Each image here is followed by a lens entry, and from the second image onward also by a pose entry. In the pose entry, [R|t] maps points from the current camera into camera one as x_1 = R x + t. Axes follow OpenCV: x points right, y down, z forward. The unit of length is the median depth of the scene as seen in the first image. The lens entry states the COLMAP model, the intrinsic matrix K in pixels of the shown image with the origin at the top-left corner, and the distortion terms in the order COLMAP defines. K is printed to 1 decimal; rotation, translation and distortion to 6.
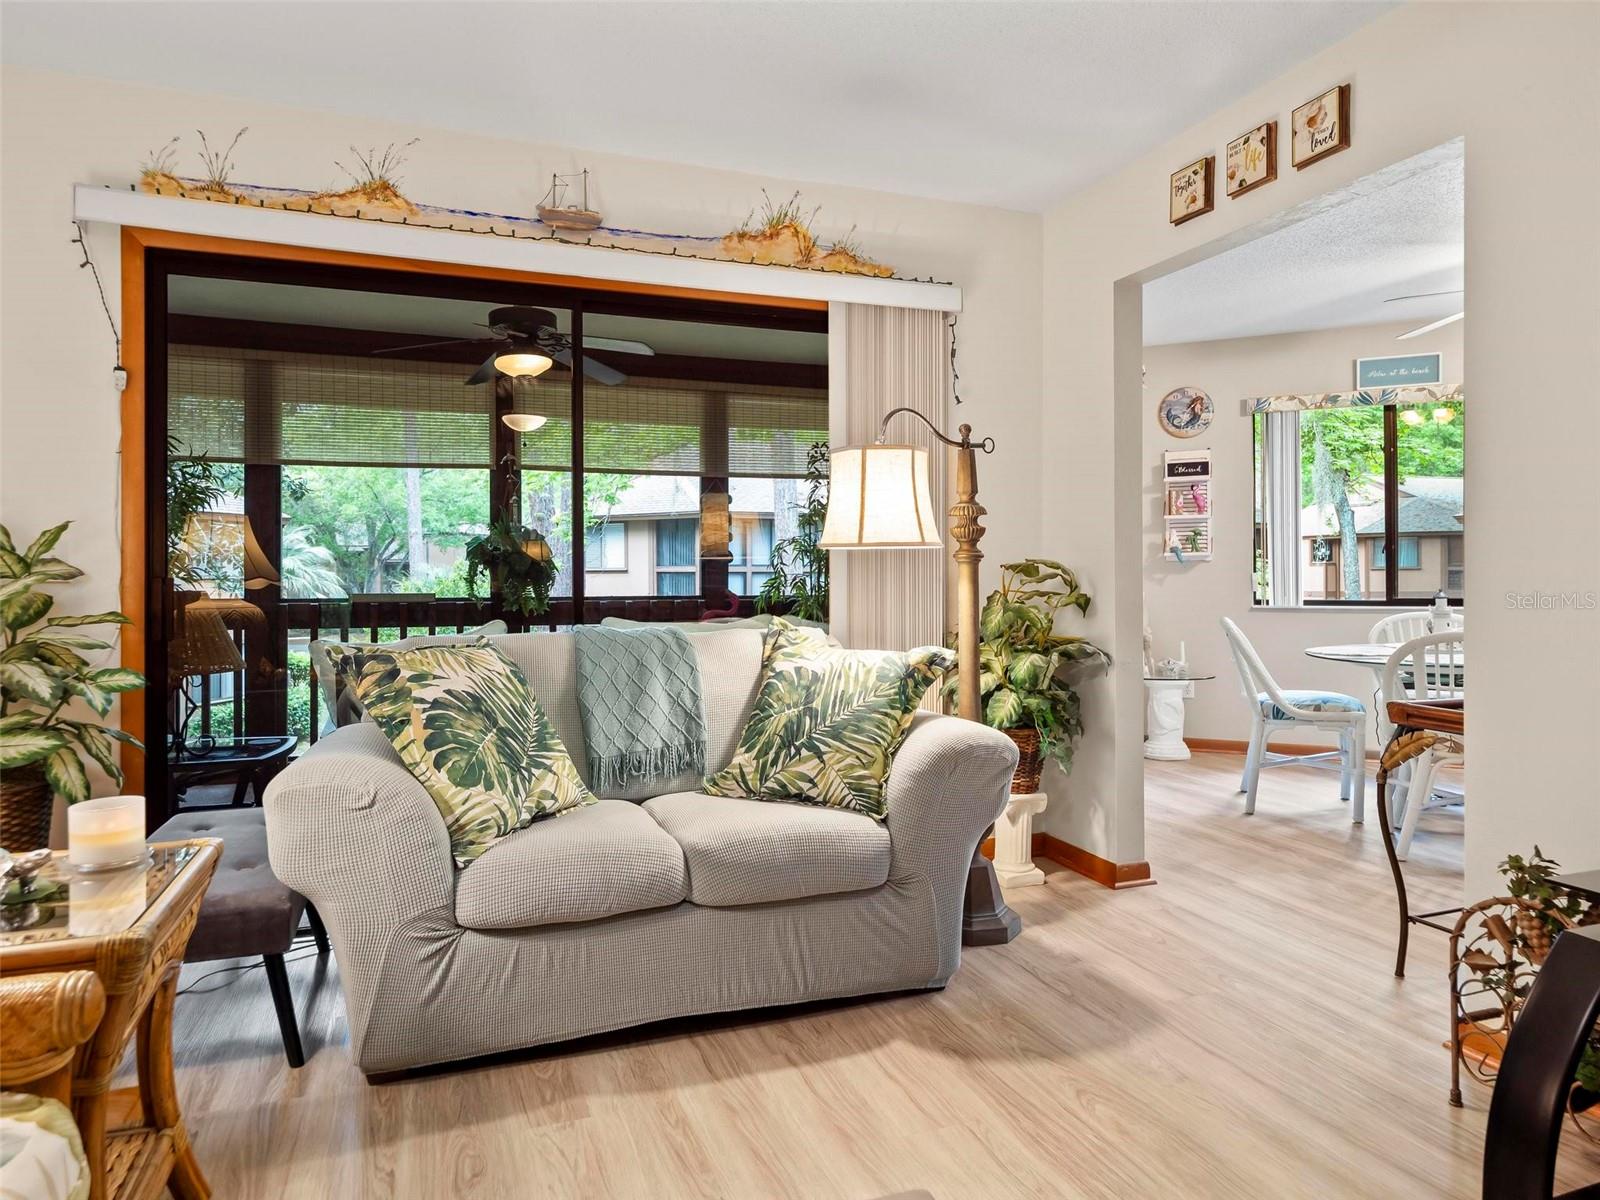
lens RADIAL K [[982.1, 0, 793.9], [0, 982.1, 573.3], [0, 0, 1]] dist [0.000985, -0.001516]
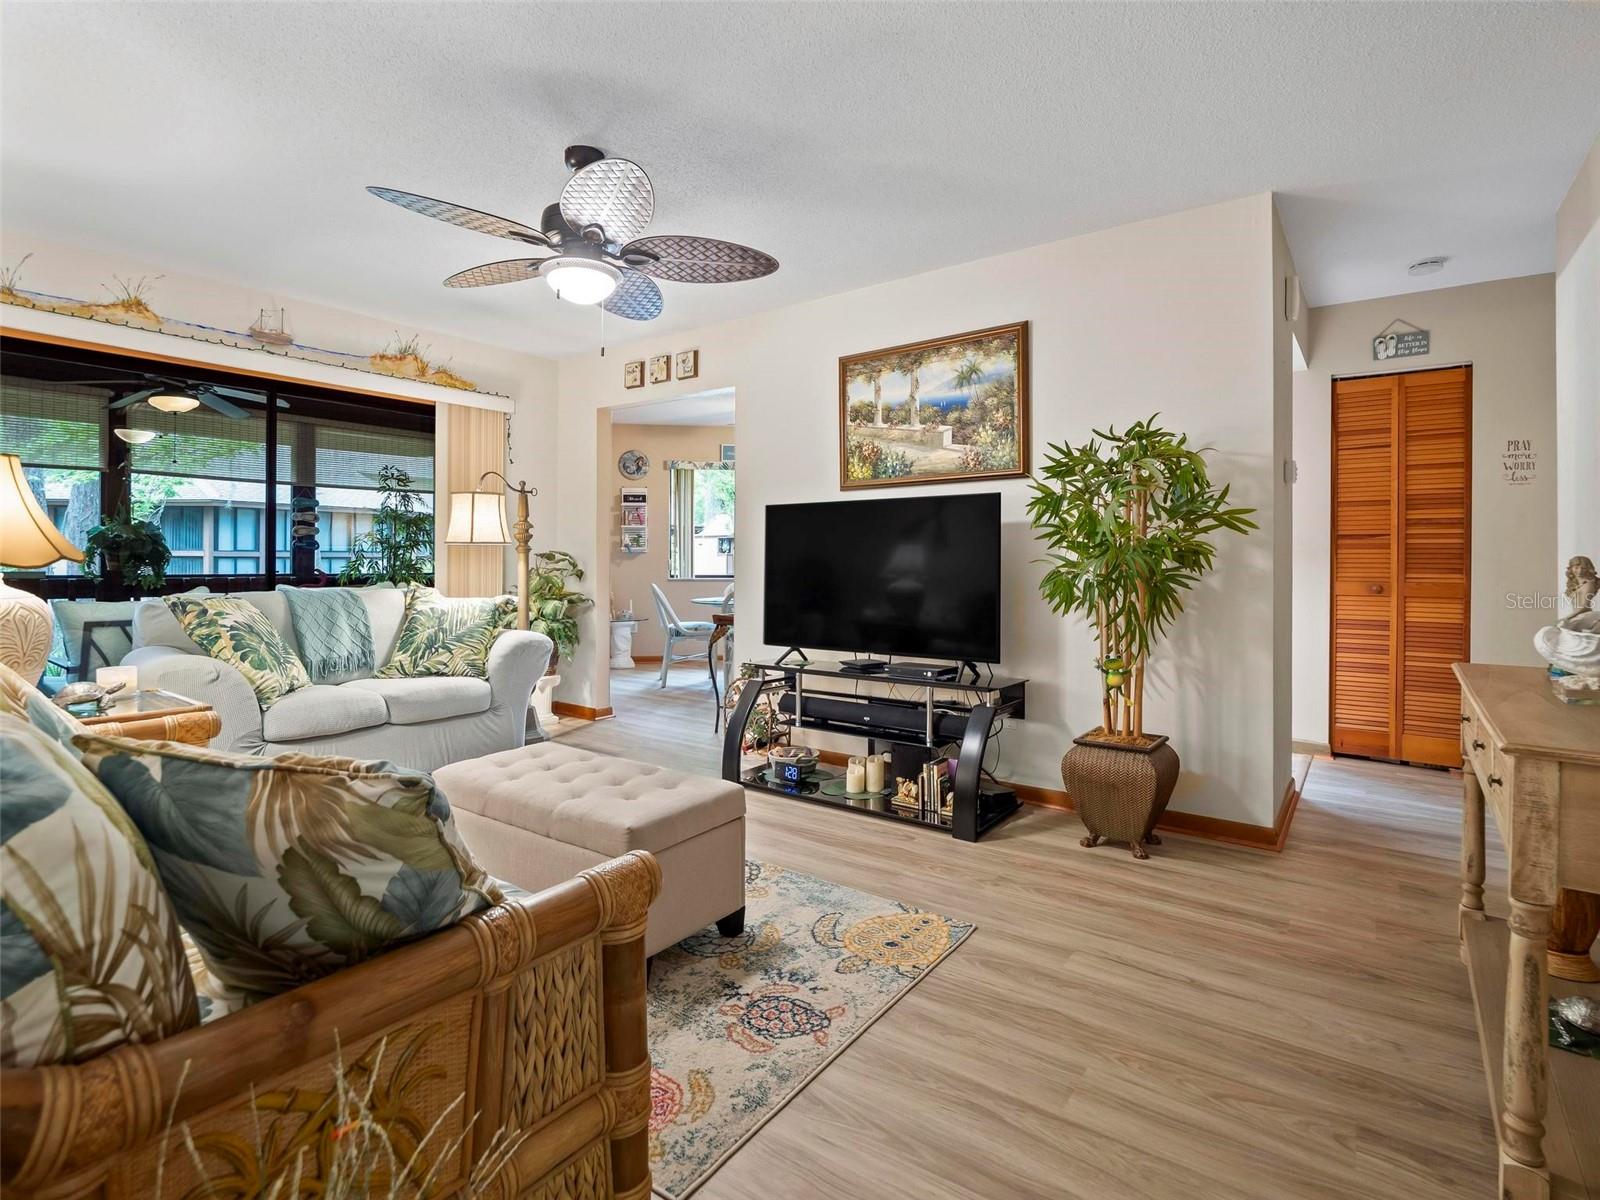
lens RADIAL K [[789.3, 0, 797.0], [0, 789.3, 558.4], [0, 0, 1]] dist [-0.000595, -0.014223]
pose [[0.836703, 0.007679, 0.547603, -0.220865], [-0.006363, 0.999971, -0.004299, 0.004011], [-0.547620, 0.000113, 0.836727, -0.590227]]
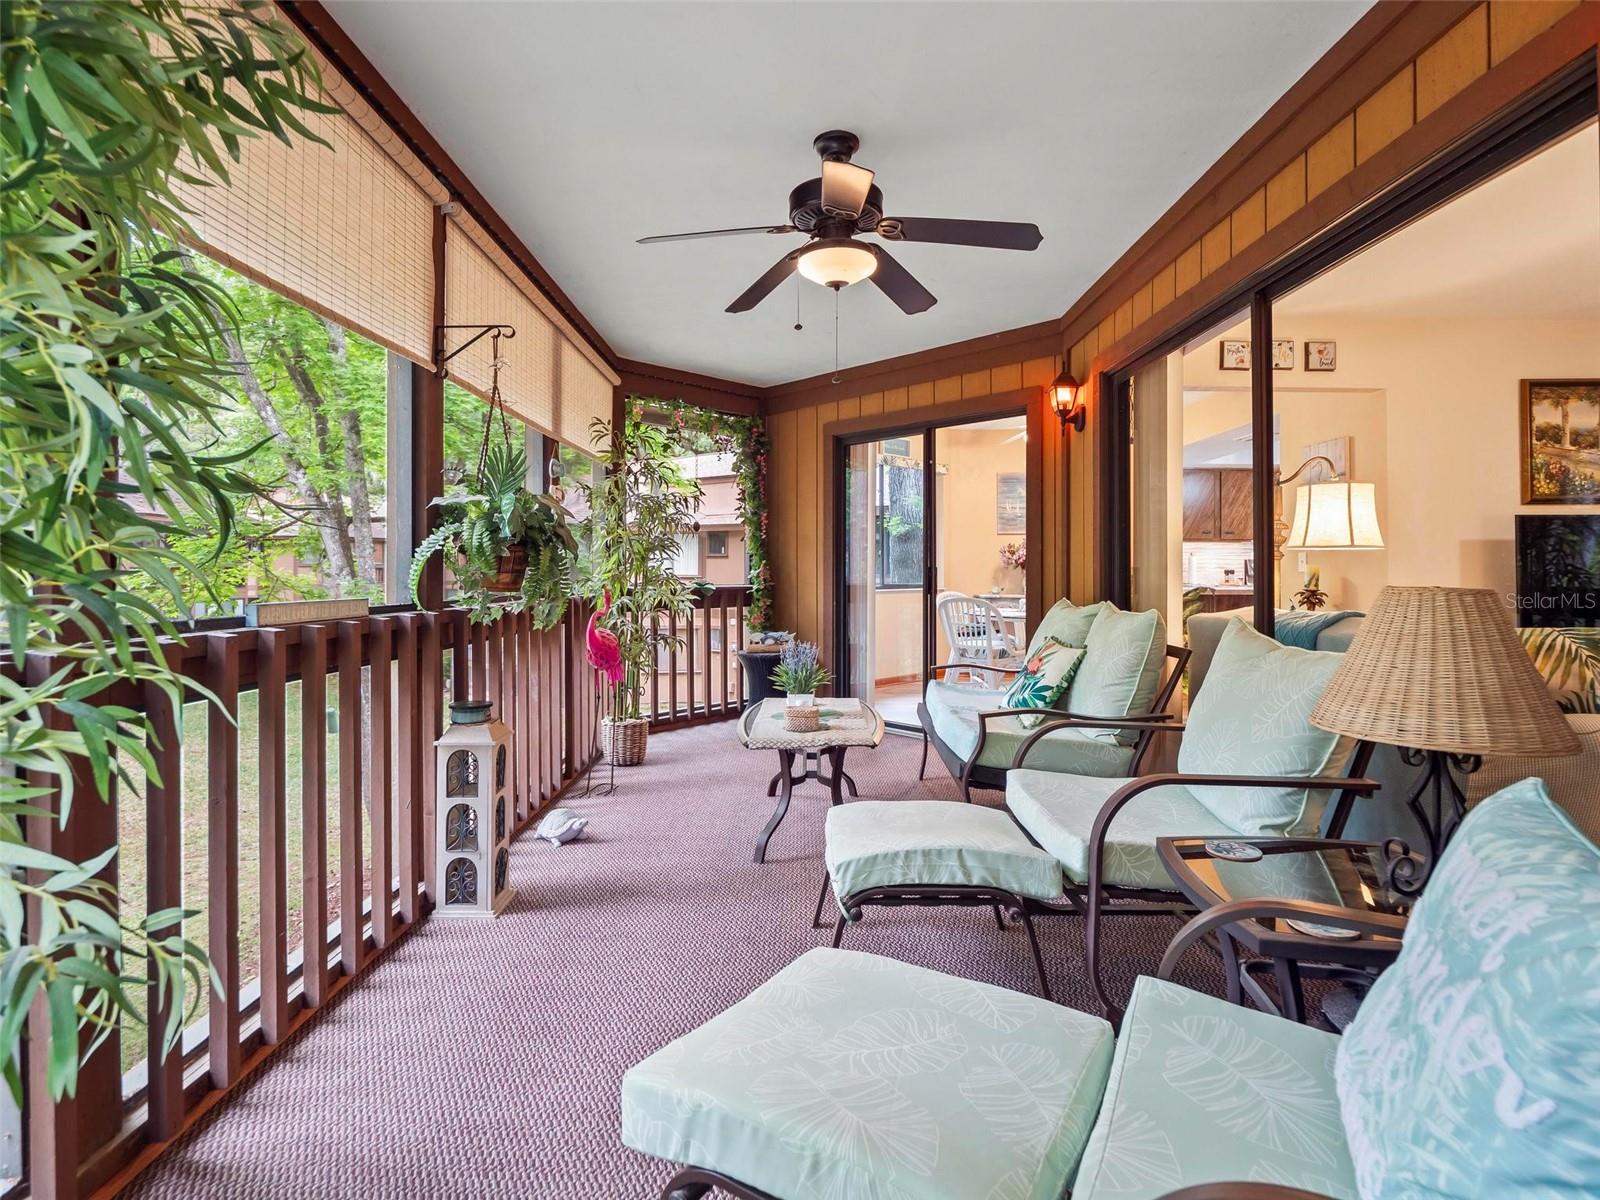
lens RADIAL K [[784.3, 0, 795.3], [0, 784.3, 579.1], [0, 0, 1]] dist [-0.000972, -0.007705]
pose [[0.357206, -0.000776, 0.934025, -1.240488], [-0.003574, 0.999991, 0.002198, 0.021260], [-0.934019, -0.004123, 0.357200, 1.257301]]
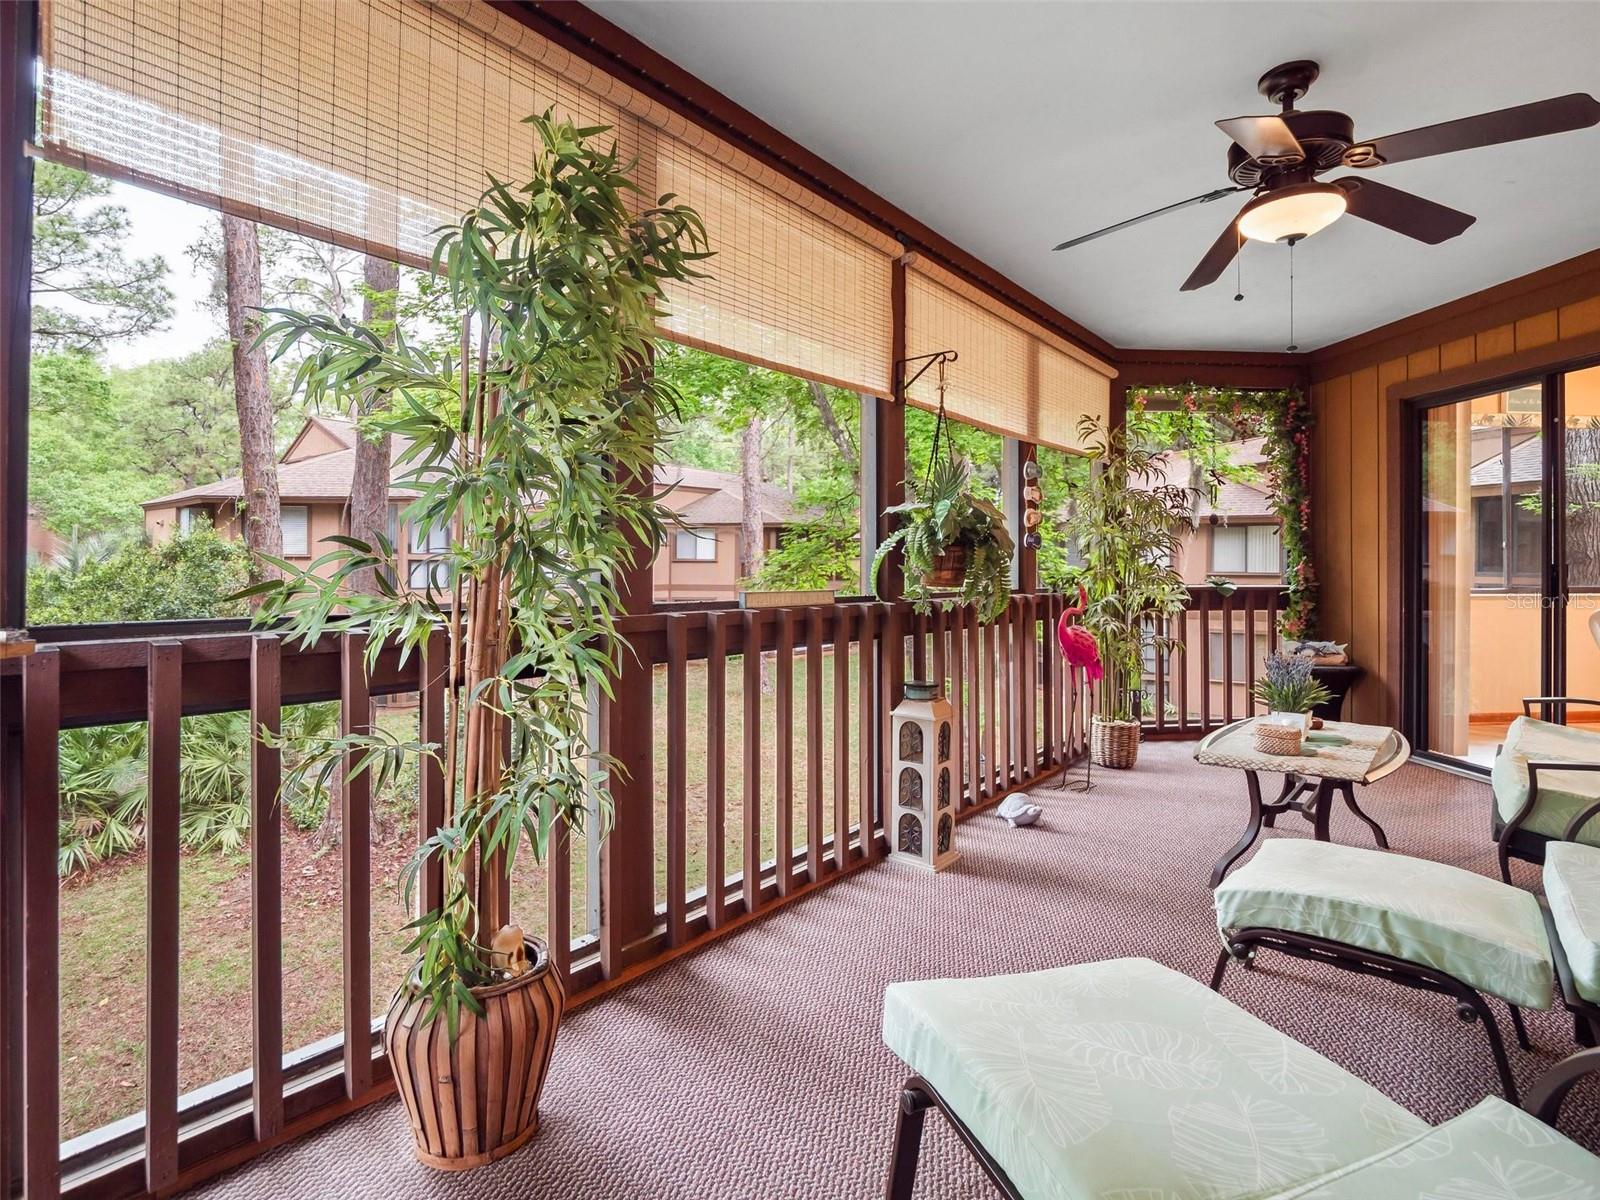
lens RADIAL K [[791.2, 0, 806.1], [0, 791.2, 579.7], [0, 0, 1]] dist [0.002488, -0.008556]
pose [[0.865144, 0.002574, 0.501517, -1.194782], [-0.010080, 0.999874, 0.012257, 0.018845], [-0.501422, -0.015659, 0.865061, 1.103078]]
